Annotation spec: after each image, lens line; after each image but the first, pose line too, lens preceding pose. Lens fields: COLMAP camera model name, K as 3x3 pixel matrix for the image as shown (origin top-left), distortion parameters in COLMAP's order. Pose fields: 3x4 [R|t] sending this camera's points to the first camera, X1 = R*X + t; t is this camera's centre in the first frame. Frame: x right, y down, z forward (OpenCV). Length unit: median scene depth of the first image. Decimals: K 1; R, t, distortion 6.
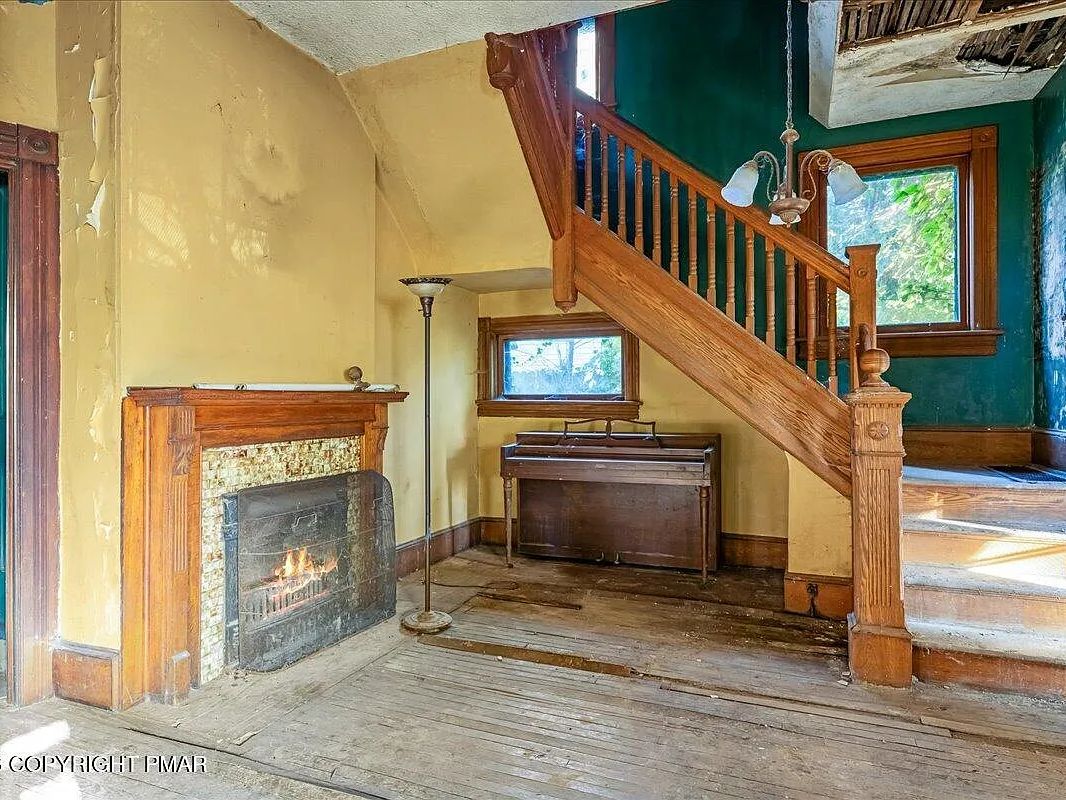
lens RADIAL K [[624.0, 0, 534.8], [0, 624.0, 394.0], [0, 0, 1]] dist [-0.001142, 0.001582]
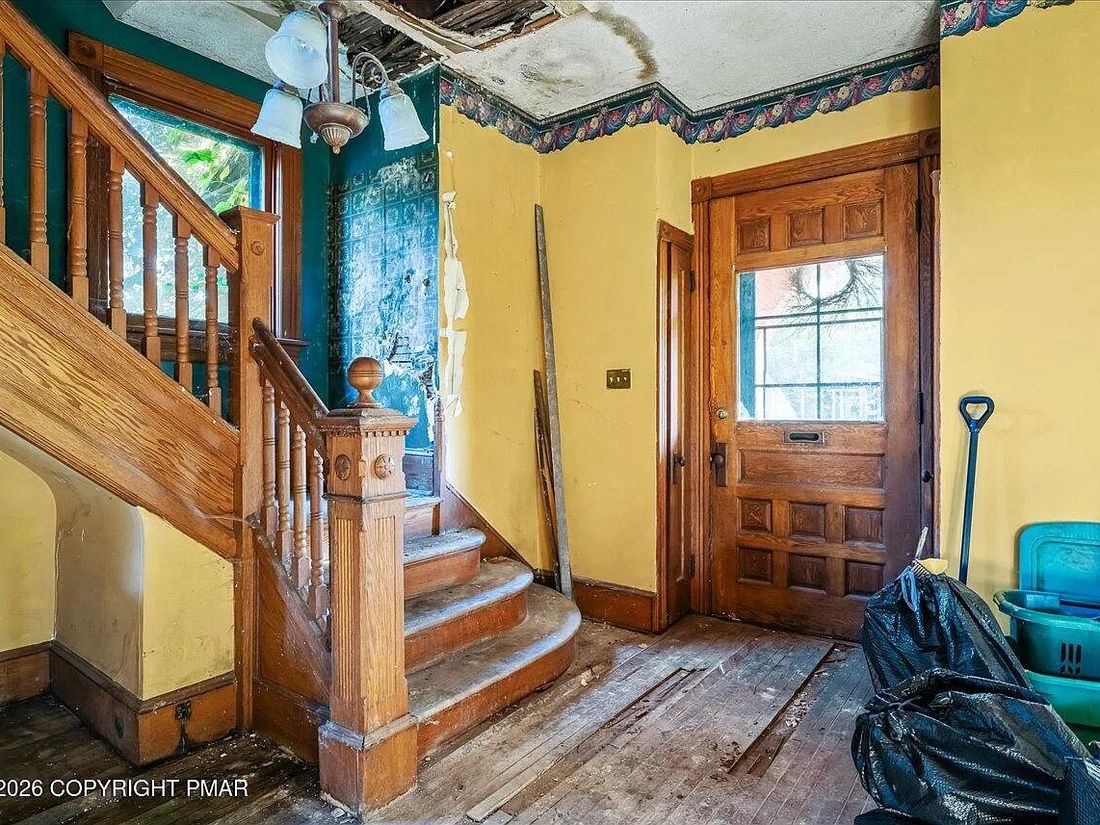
lens RADIAL K [[643.9, 0, 551.8], [0, 643.9, 406.3], [0, 0, 1]] dist [-0.001142, 0.001582]
pose [[0.246592, -0.001200, 0.969119, -0.113314], [-0.011255, 0.999928, 0.004102, -0.014630], [-0.969054, -0.011919, 0.246560, 0.453668]]
